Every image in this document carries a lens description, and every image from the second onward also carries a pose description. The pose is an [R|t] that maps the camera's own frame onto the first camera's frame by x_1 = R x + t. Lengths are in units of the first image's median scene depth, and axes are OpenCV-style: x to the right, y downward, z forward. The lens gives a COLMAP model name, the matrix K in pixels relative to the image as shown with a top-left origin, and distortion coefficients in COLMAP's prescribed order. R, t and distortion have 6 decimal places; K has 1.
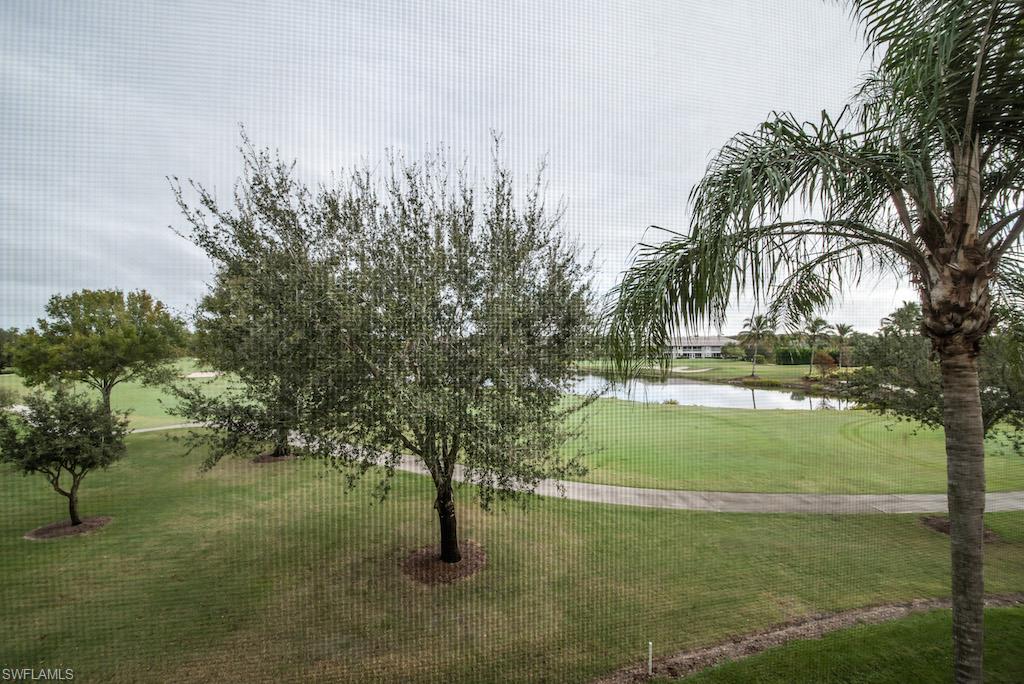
lens RADIAL K [[417.4, 0, 512.0], [0, 417.4, 342.0], [0, 0, 1]] dist [-0.000400, -0.000004]
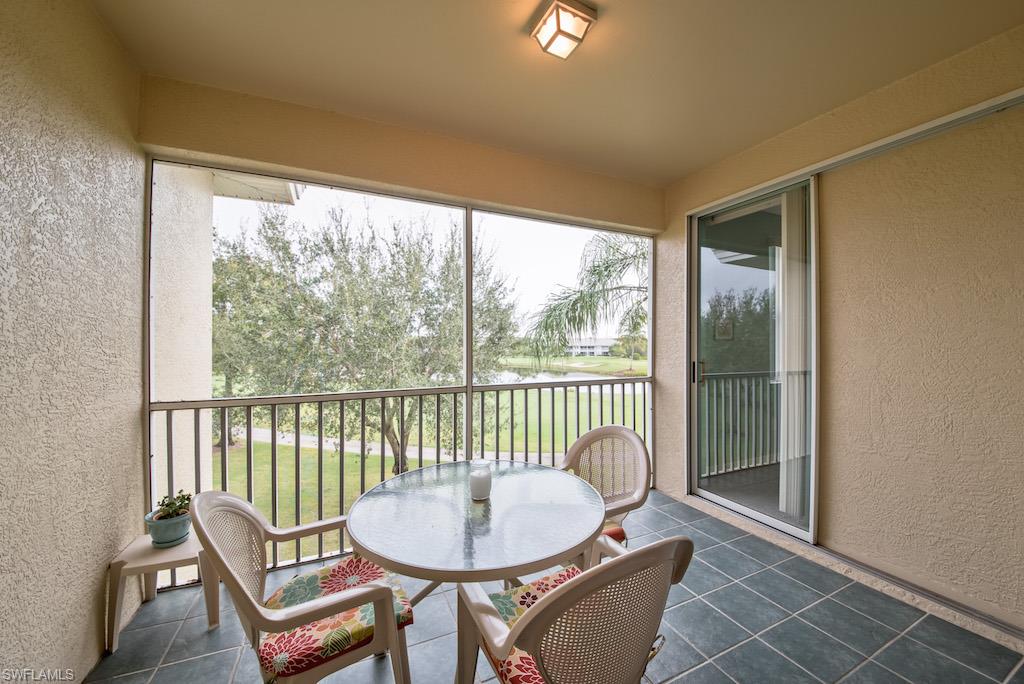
lens RADIAL K [[367.7, 0, 502.6], [0, 367.7, 338.5], [0, 0, 1]] dist [0.000717, 0.000020]
pose [[0.983753, 0.003271, 0.179499, -0.068342], [-0.001369, 0.999942, -0.010717, -0.003545], [-0.179523, 0.010297, 0.983700, -0.191408]]
